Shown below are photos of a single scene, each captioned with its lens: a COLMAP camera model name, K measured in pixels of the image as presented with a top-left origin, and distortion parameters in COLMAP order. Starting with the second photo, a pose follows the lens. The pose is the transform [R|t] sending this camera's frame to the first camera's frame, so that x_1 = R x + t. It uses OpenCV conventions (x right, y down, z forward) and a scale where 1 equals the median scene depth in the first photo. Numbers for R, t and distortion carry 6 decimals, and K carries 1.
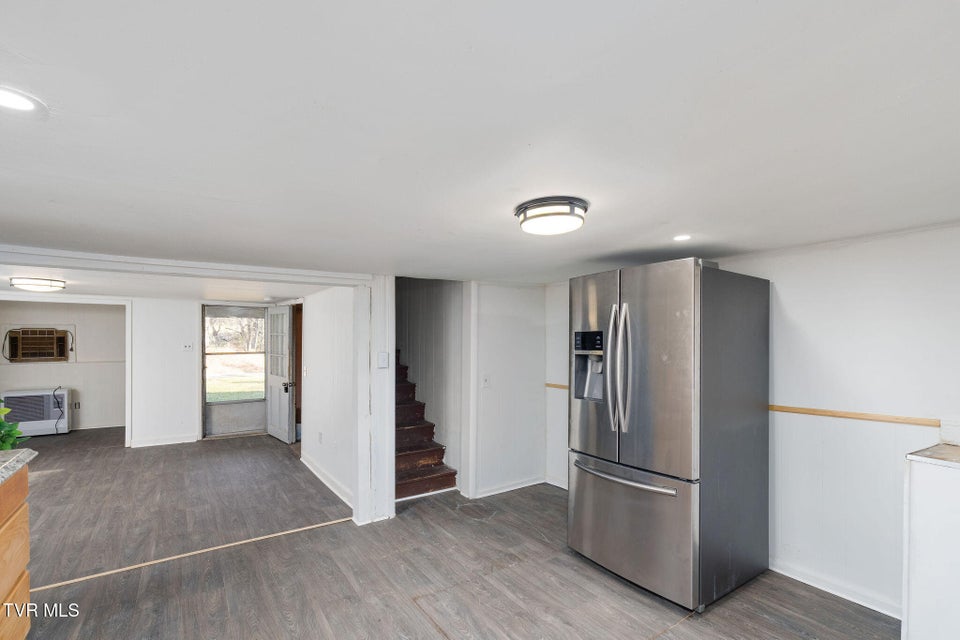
lens RADIAL K [[425.2, 0, 469.8], [0, 425.2, 349.5], [0, 0, 1]] dist [-0.004509, -0.000036]
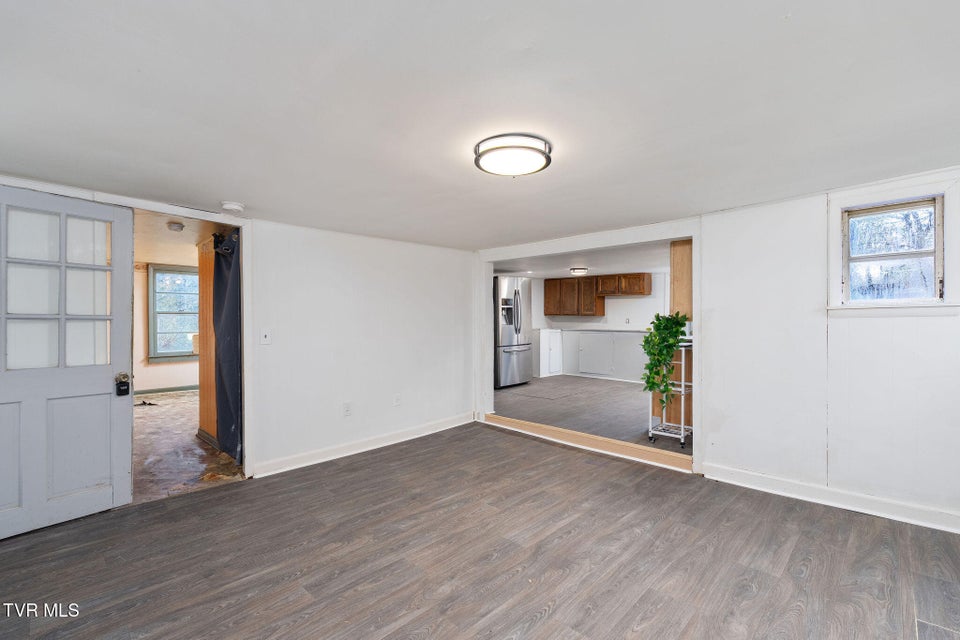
lens RADIAL K [[425.2, 0, 477.5], [0, 425.2, 312.8], [0, 0, 1]] dist [-0.004509, -0.000036]
pose [[-0.186717, 0.007099, 0.982388, -0.894807], [0.020412, 0.999786, -0.003345, 0.021193], [-0.982202, 0.019428, -0.186822, 0.663331]]
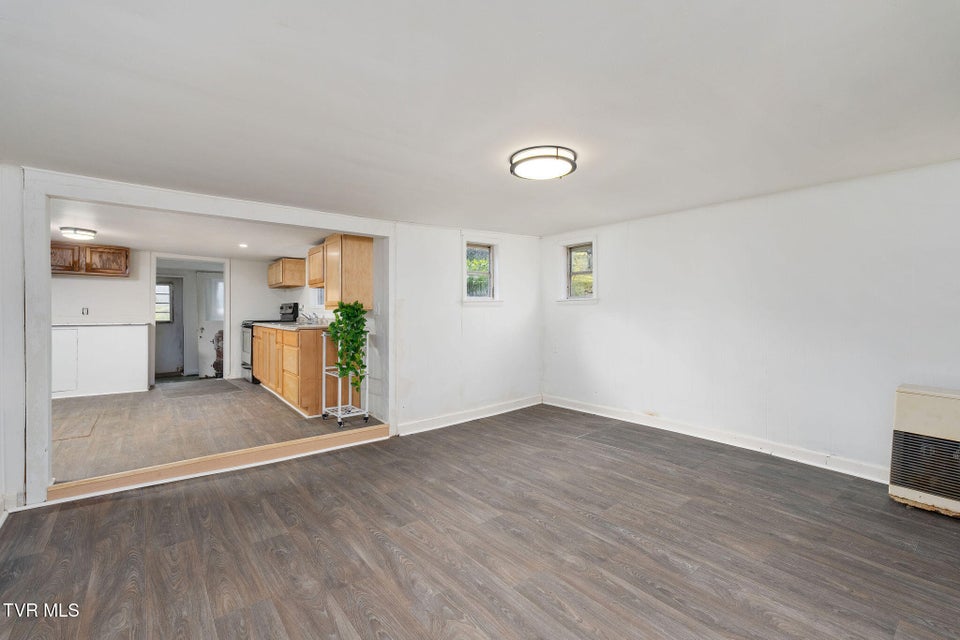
lens RADIAL K [[425.2, 0, 480.9], [0, 425.2, 311.7], [0, 0, 1]] dist [-0.004509, -0.000036]
pose [[-0.997272, -0.007984, -0.073375, -0.515398], [-0.009699, 0.999687, 0.023047, 0.023891], [0.073168, 0.023696, -0.997038, 0.931746]]
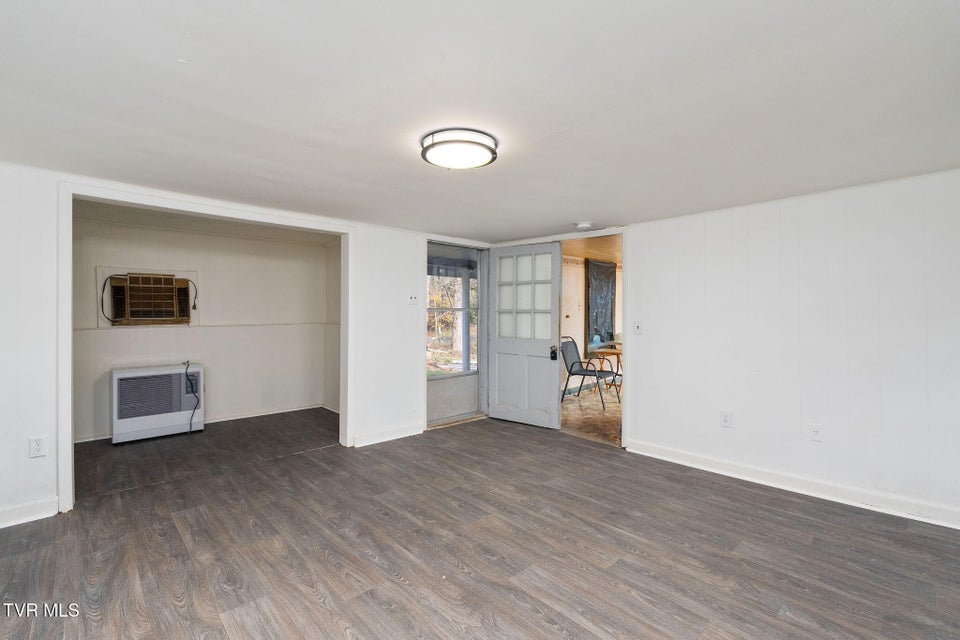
lens RADIAL K [[425.2, 0, 478.1], [0, 425.2, 316.3], [0, 0, 1]] dist [-0.004509, -0.000036]
pose [[0.989324, -0.011675, 0.145262, -0.624836], [0.013792, 0.999813, -0.013575, 0.032912], [-0.145076, 0.015434, 0.989300, 0.274626]]
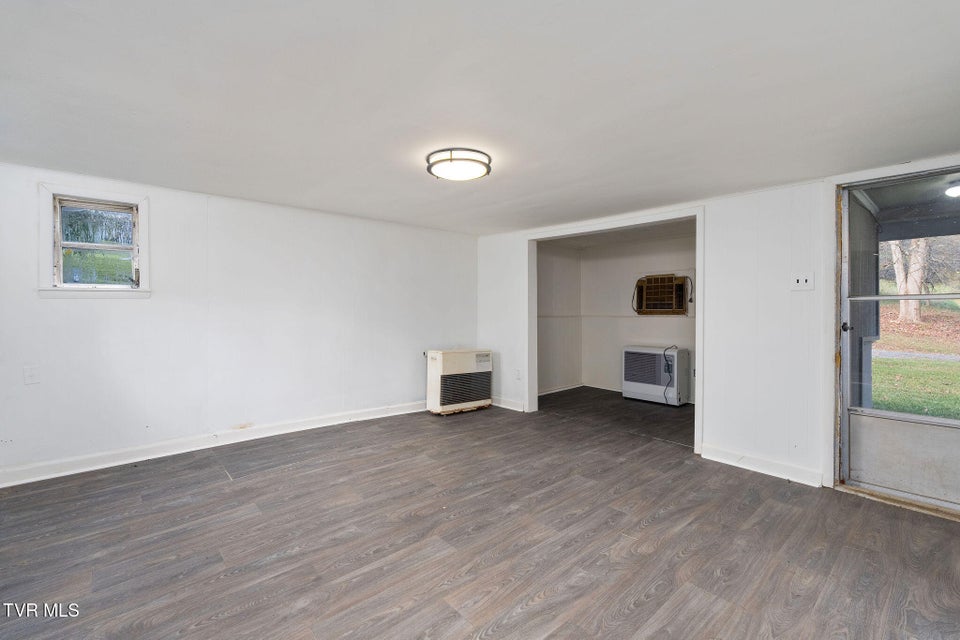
lens RADIAL K [[425.2, 0, 483.4], [0, 425.2, 309.6], [0, 0, 1]] dist [-0.004509, -0.000036]
pose [[0.127562, -0.006468, -0.991809, -0.226167], [-0.021140, 0.999734, -0.009239, 0.035141], [0.991605, 0.022145, 0.127392, 0.554383]]
